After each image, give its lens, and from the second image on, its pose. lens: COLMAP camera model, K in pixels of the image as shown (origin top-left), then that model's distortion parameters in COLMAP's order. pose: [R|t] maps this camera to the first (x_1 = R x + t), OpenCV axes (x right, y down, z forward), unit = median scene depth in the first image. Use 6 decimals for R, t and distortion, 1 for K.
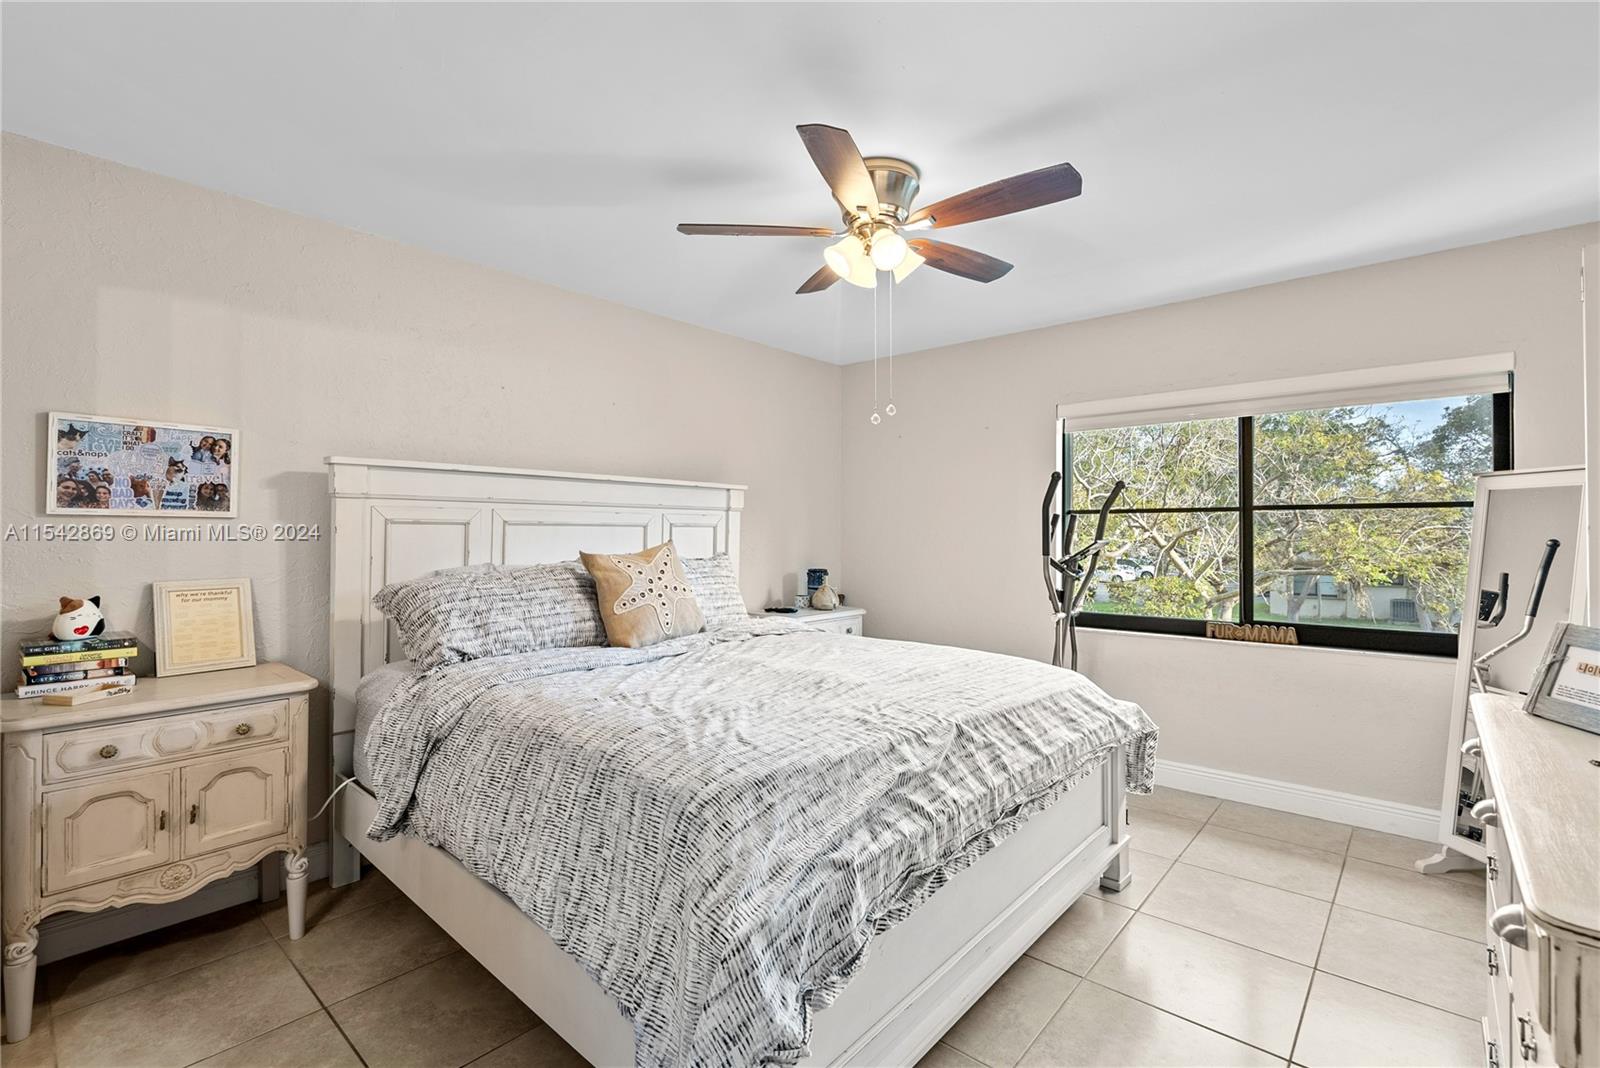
lens RADIAL K [[731.1, 0, 791.5], [0, 731.1, 532.4], [0, 0, 1]] dist [-0.010237, 0.005433]
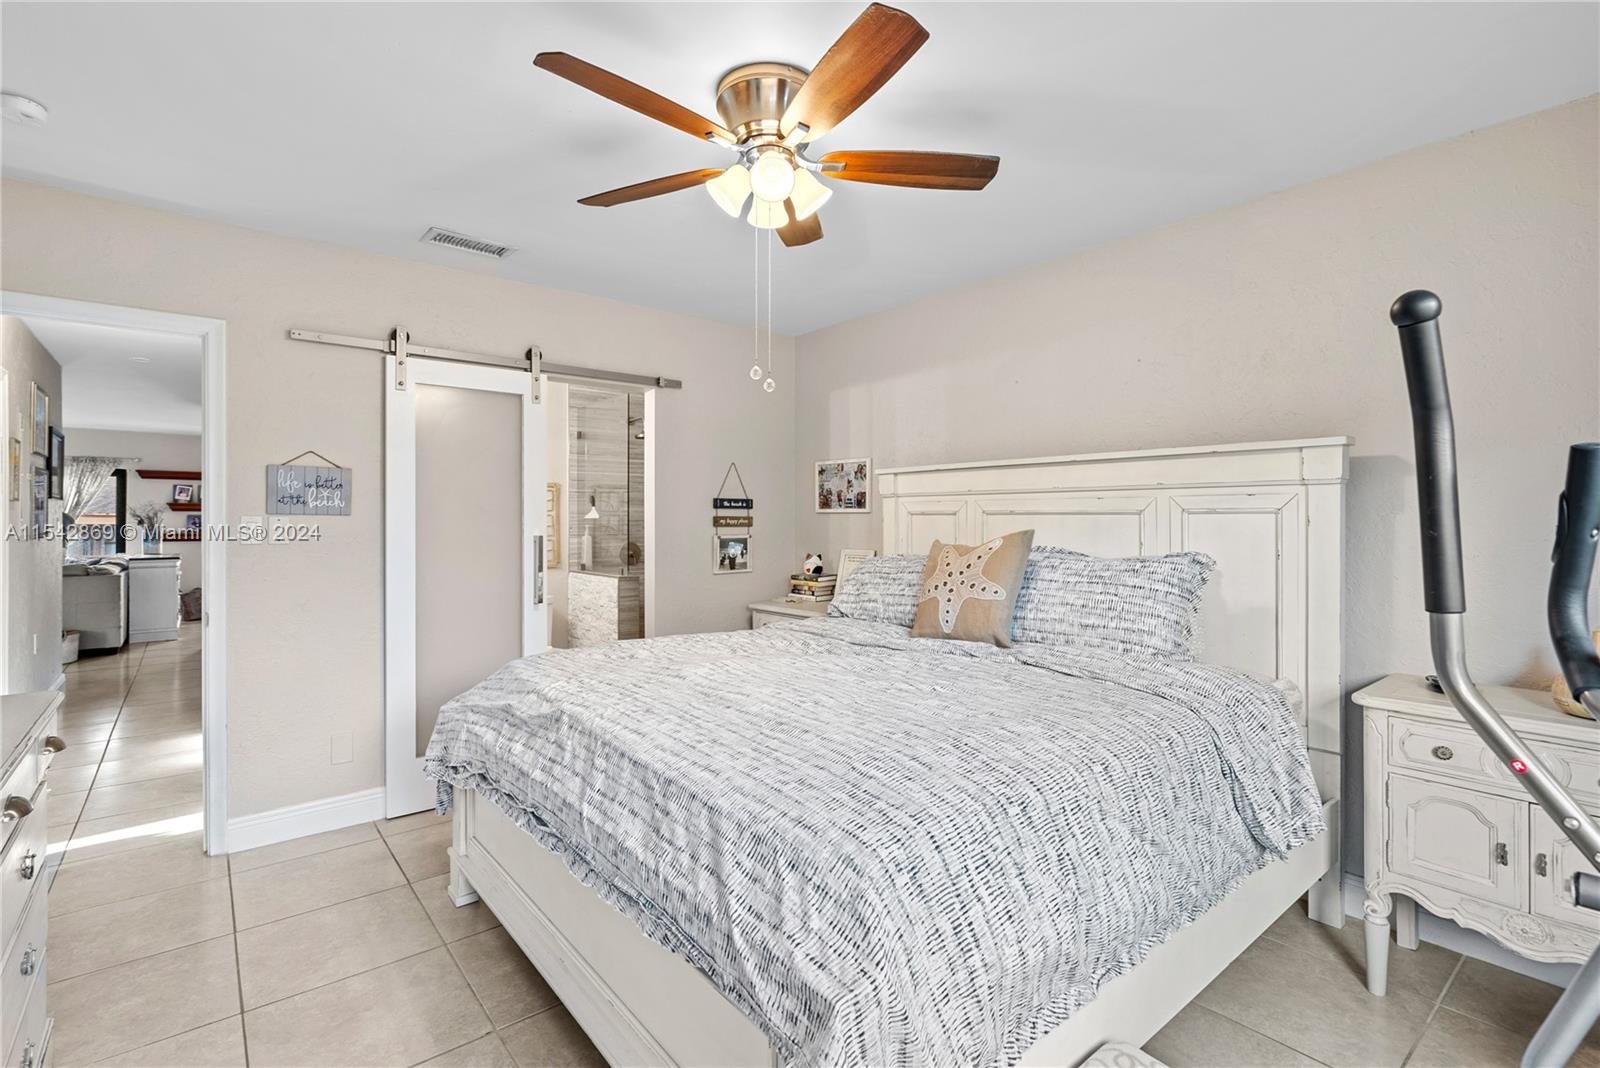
lens RADIAL K [[731.1, 0, 788.3], [0, 731.1, 523.1], [0, 0, 1]] dist [-0.010237, 0.005433]
pose [[-0.167002, 0.004088, -0.985948, 0.914024], [0.001391, 0.999991, 0.003911, -0.003112], [0.985956, -0.000718, -0.167006, 1.144917]]
